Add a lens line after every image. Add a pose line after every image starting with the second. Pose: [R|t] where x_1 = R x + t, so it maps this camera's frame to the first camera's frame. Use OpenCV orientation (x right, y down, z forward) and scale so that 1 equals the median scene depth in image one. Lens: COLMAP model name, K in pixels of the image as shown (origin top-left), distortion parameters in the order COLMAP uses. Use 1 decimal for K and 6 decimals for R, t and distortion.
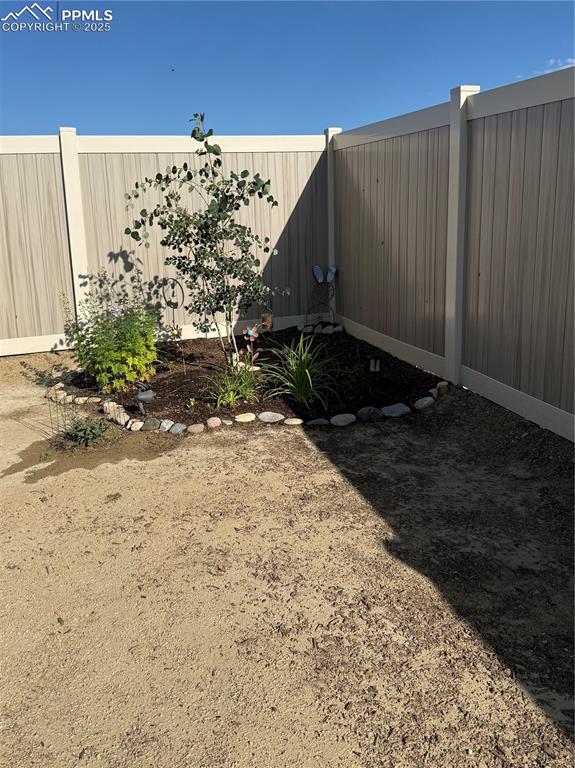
lens RADIAL K [[712.2, 0, 287.5], [0, 712.2, 384.0], [0, 0, 1]] dist [0.120483, -0.000559]
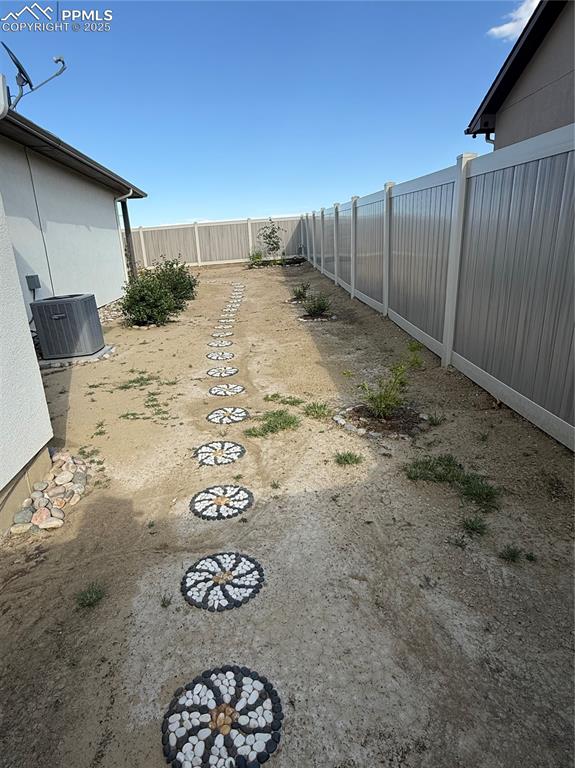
lens RADIAL K [[445.5, 0, 287.5], [0, 445.5, 384.0], [0, 0, 1]] dist [-0.003869, -0.000635]
pose [[0.974871, 0.054577, -0.215980, 0.858747], [-0.032762, 0.994107, 0.103331, 0.592885], [0.220347, -0.093659, 0.970915, -2.579162]]
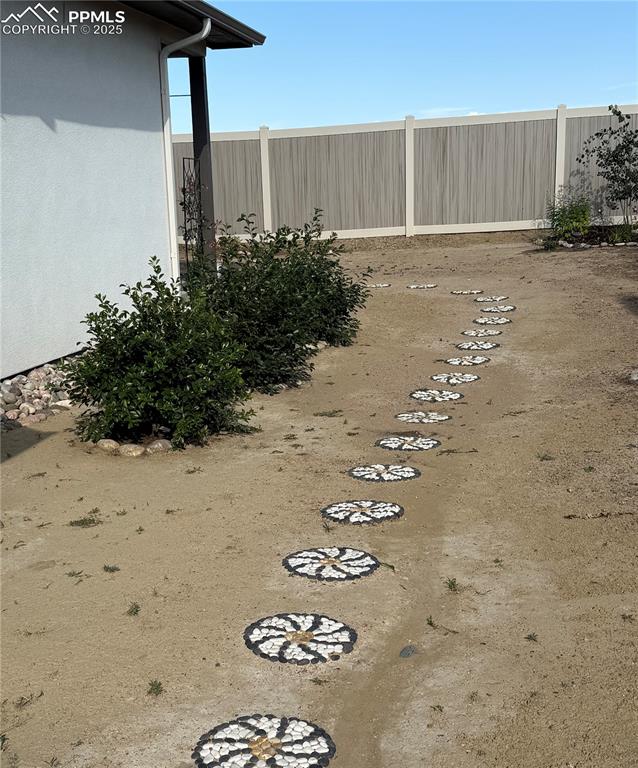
lens RADIAL K [[1210.4, 0, 319.0], [0, 1210.4, 384.0], [0, 0, 1]] dist [0.207472, 0.049772]
pose [[0.874945, 0.090520, -0.475686, 0.823768], [-0.108867, 0.993994, -0.011092, 0.526623], [0.471825, 0.061491, 0.879545, -2.322572]]
